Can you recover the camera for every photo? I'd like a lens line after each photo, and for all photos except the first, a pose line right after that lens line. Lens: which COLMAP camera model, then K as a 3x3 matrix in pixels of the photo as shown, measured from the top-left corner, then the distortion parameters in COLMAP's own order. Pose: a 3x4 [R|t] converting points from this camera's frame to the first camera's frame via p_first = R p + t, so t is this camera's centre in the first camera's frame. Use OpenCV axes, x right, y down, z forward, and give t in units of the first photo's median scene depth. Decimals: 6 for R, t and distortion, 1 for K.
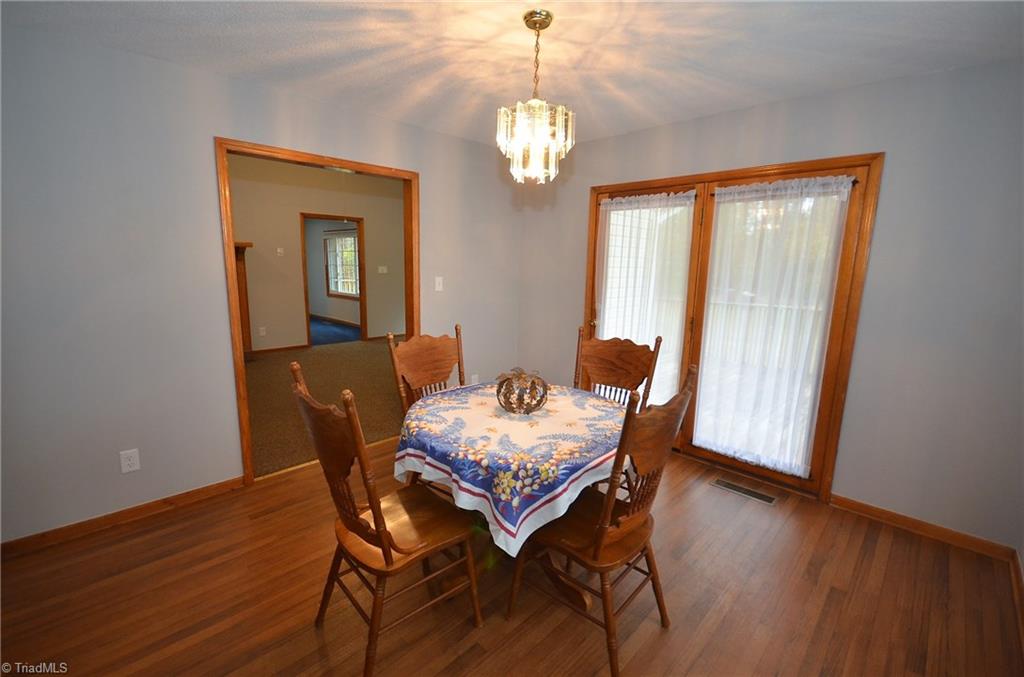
lens RADIAL K [[450.7, 0, 509.1], [0, 450.7, 343.2], [0, 0, 1]] dist [-0.002992, -0.000931]
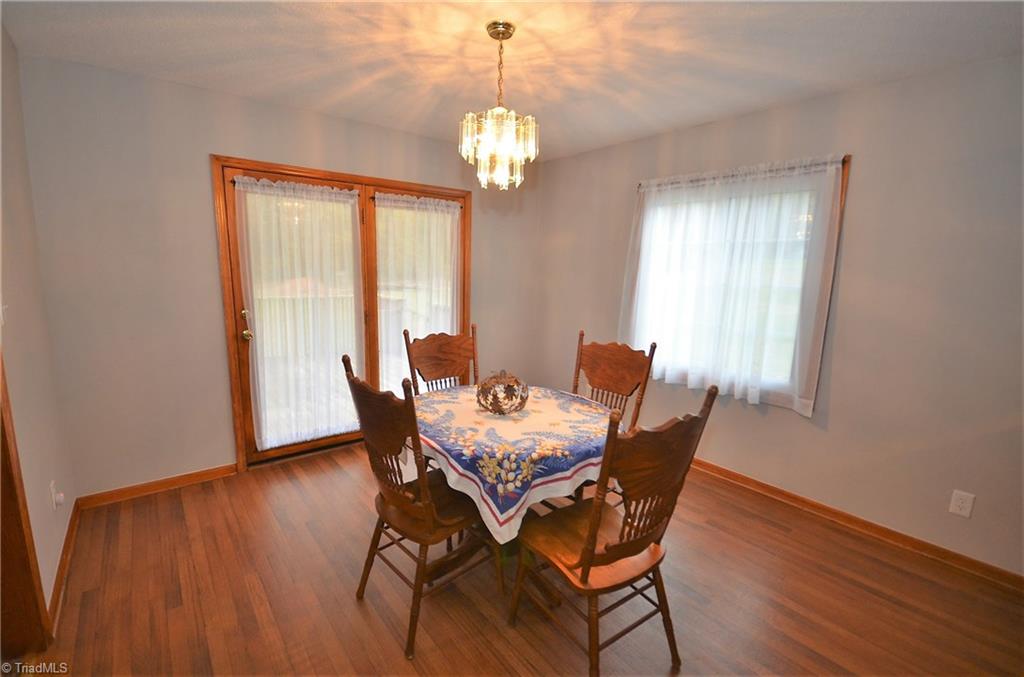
lens RADIAL K [[450.7, 0, 509.1], [0, 450.7, 343.2], [0, 0, 1]] dist [-0.002992, -0.000931]
pose [[0.119044, -0.186988, 0.975123, -0.915598], [0.154130, 0.973681, 0.167895, -0.165981], [-0.980853, 0.130309, 0.144731, 0.794055]]
